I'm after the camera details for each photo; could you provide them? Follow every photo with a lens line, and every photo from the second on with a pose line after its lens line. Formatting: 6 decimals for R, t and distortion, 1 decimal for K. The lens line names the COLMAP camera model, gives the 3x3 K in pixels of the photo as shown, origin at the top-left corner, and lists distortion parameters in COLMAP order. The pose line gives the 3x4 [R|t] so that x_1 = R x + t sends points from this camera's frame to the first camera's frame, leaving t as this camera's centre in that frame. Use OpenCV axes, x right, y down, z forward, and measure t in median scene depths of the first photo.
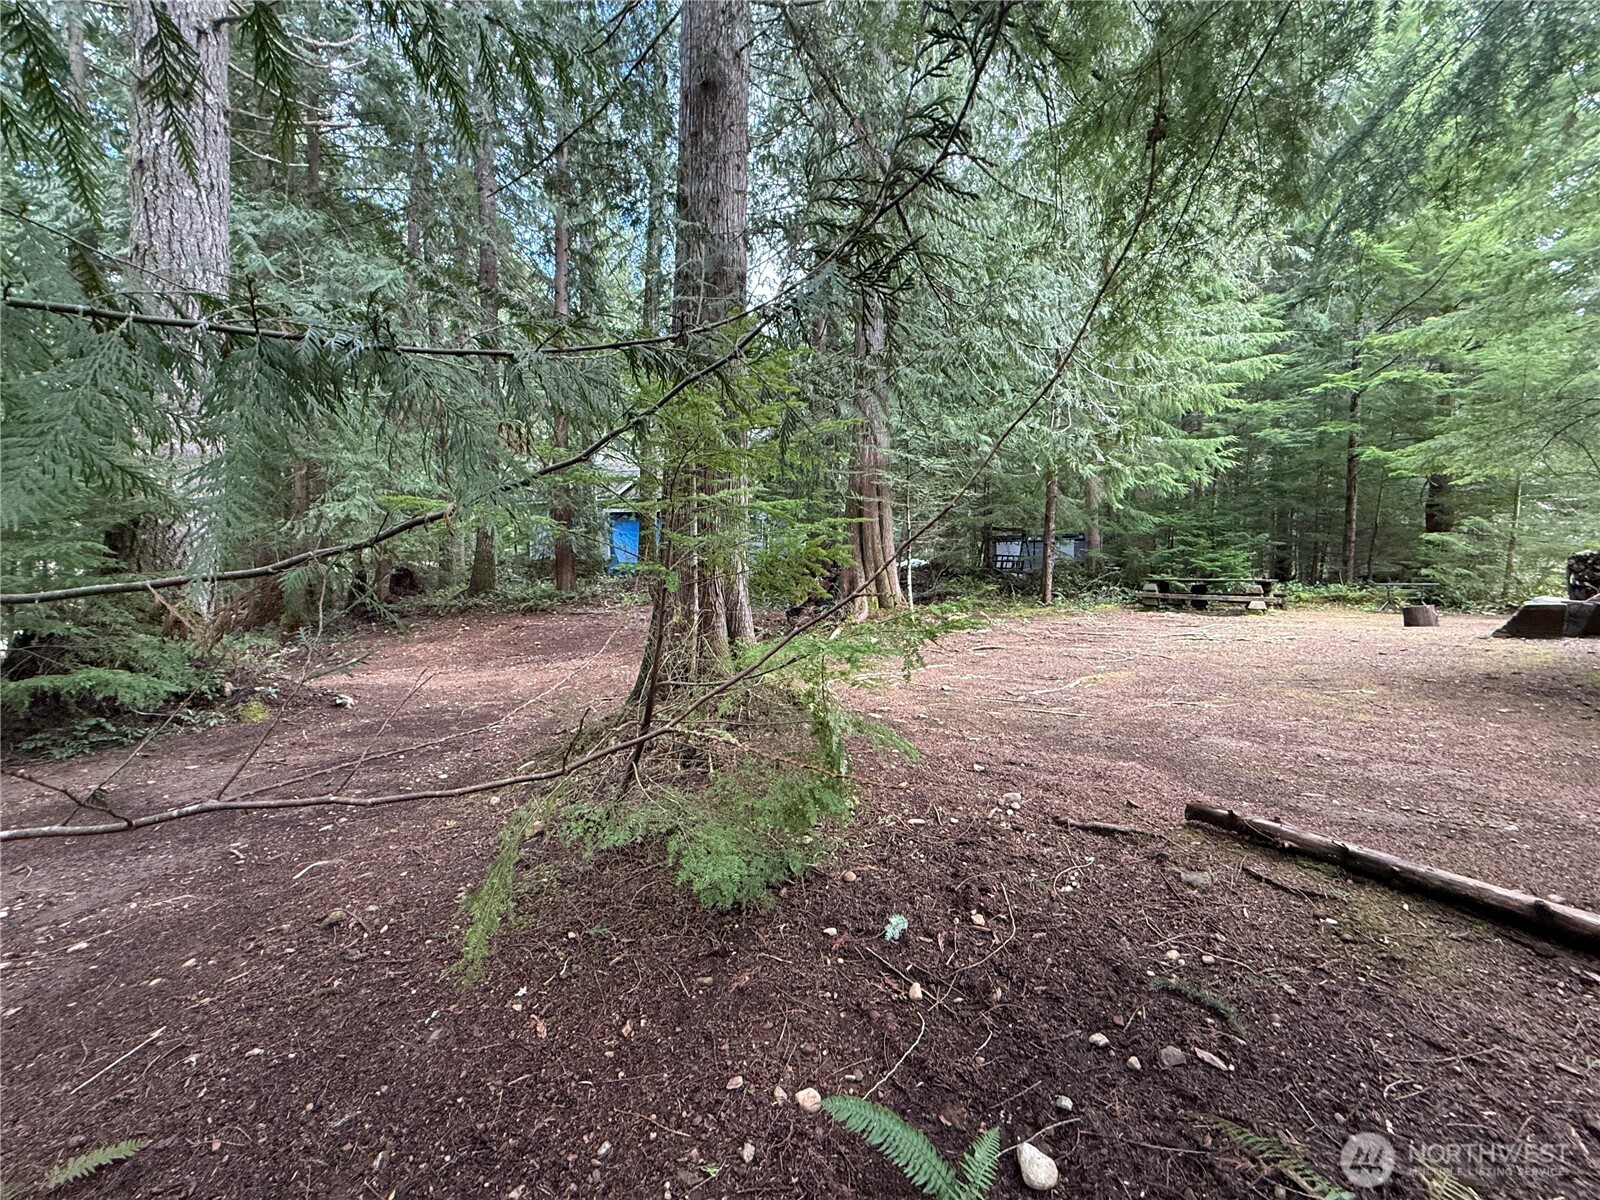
lens RADIAL K [[638.6, 0, 800.0], [0, 638.6, 590.7], [0, 0, 1]] dist [0.000893, 0.000182]
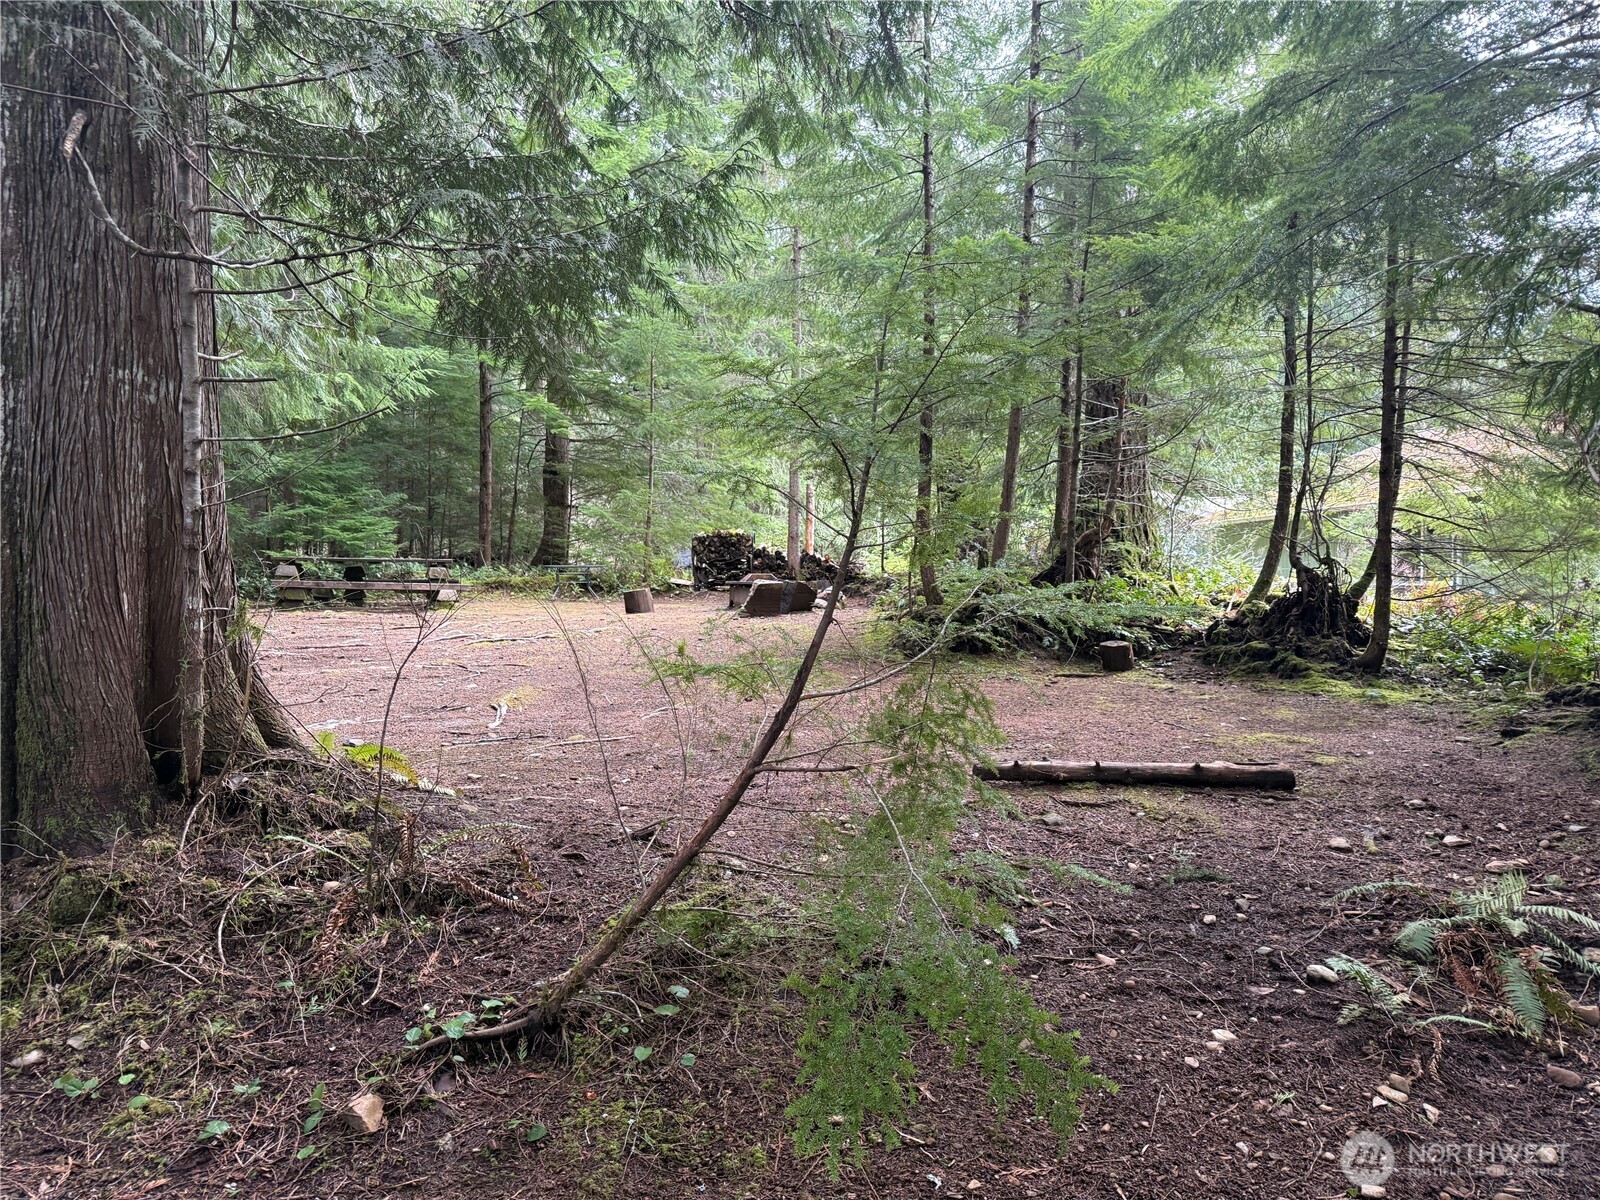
lens RADIAL K [[1119.9, 0, 800.1], [0, 1119.9, 599.1], [0, 0, 1]] dist [0.001221, 0.001190]
pose [[0.450979, -0.023301, 0.892230, -0.193197], [0.009526, 0.999728, 0.021293, 0.003927], [-0.892484, -0.001103, 0.451079, 0.076502]]
